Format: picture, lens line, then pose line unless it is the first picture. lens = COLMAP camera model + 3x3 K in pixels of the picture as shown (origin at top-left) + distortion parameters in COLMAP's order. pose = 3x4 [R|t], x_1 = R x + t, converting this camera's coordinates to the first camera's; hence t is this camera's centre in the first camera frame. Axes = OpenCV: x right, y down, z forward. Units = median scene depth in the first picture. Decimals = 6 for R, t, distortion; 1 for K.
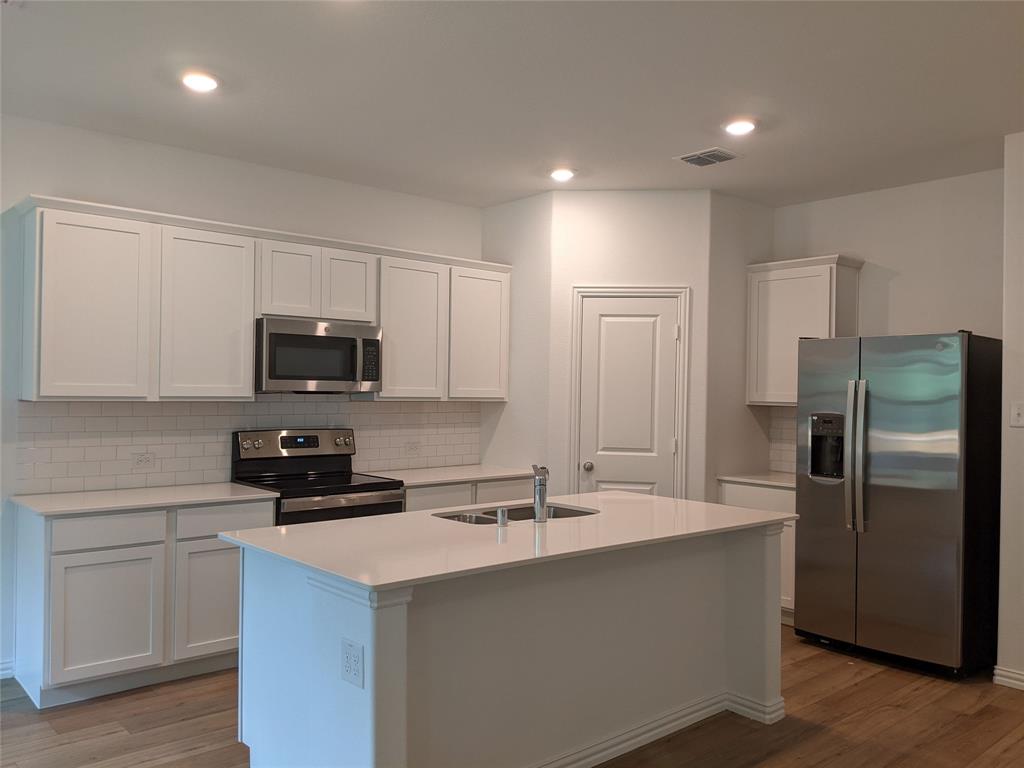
lens RADIAL K [[824.5, 0, 512.8], [0, 824.5, 375.7], [0, 0, 1]] dist [0.057424, -0.065714]
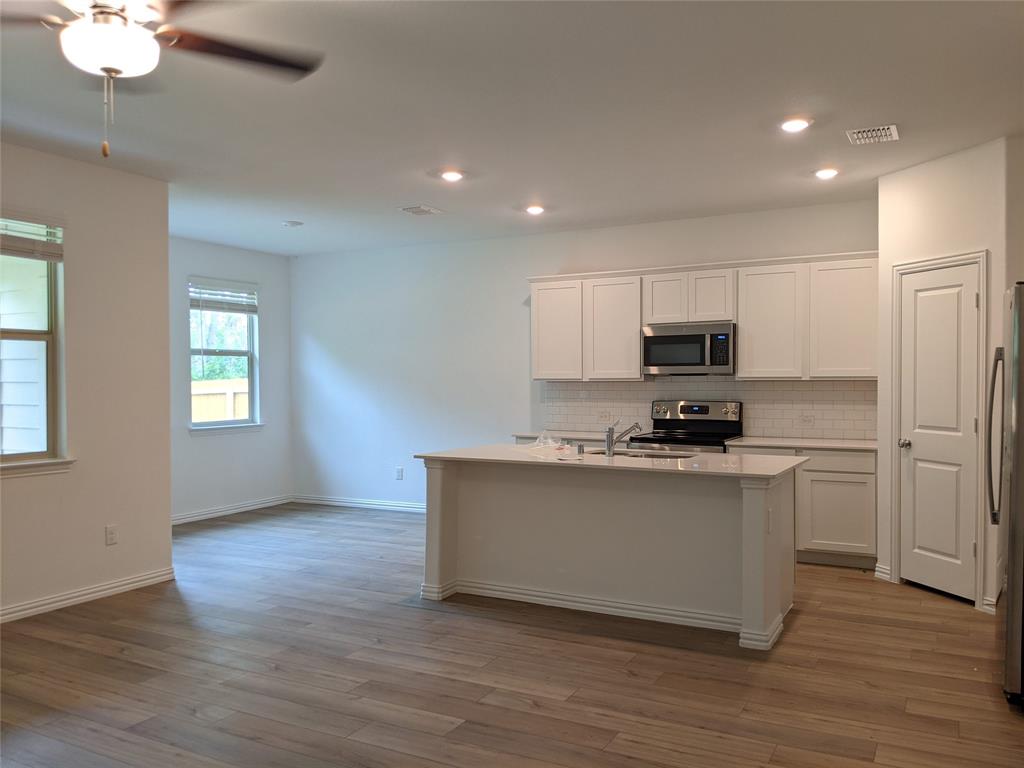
lens RADIAL K [[824.5, 0, 500.7], [0, 824.5, 388.1], [0, 0, 1]] dist [0.057424, -0.065714]
pose [[0.329906, -0.002915, -0.944009, 0.941384], [0.029197, 0.999548, 0.007116, 0.022313], [0.943562, -0.029910, 0.329842, 0.213470]]
